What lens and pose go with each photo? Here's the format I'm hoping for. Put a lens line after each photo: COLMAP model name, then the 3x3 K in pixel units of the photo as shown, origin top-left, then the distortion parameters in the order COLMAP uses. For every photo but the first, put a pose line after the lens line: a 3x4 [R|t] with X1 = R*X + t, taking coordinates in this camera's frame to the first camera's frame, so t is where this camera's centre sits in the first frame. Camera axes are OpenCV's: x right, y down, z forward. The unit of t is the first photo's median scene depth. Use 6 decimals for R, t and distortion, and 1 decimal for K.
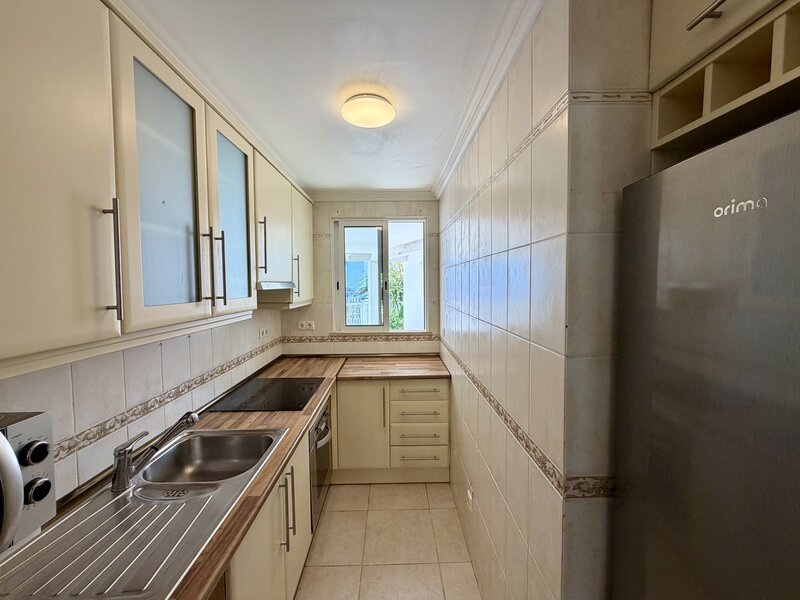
lens RADIAL K [[319.2, 0, 400.4], [0, 319.2, 298.1], [0, 0, 1]] dist [0.000778, 0.000632]
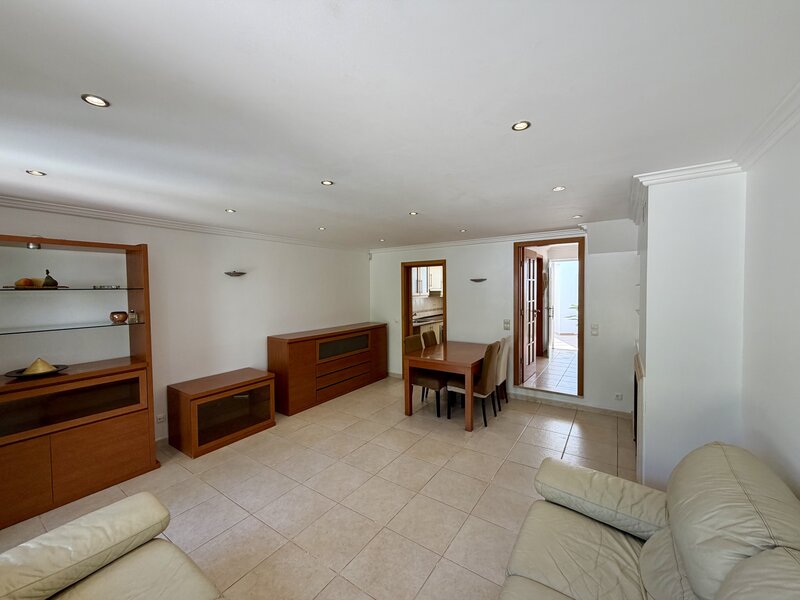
lens RADIAL K [[319.2, 0, 397.5], [0, 319.2, 300.6], [0, 0, 1]] dist [0.000778, 0.000632]
pose [[0.810926, 0.023322, -0.584684, 1.199773], [-0.026806, 0.999637, 0.002696, 0.072024], [0.584535, 0.013487, 0.811257, -1.904636]]
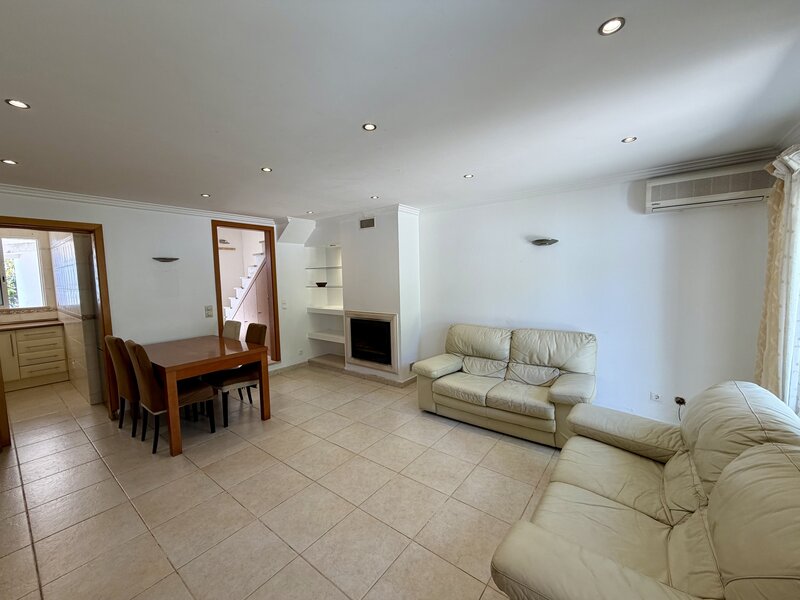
lens RADIAL K [[319.2, 0, 397.6], [0, 319.2, 300.4], [0, 0, 1]] dist [0.000778, 0.000632]
pose [[0.631342, -0.064585, 0.772811, -0.055408], [0.054603, 0.997755, 0.038777, 0.133375], [-0.773580, 0.017716, 0.633451, -1.827466]]
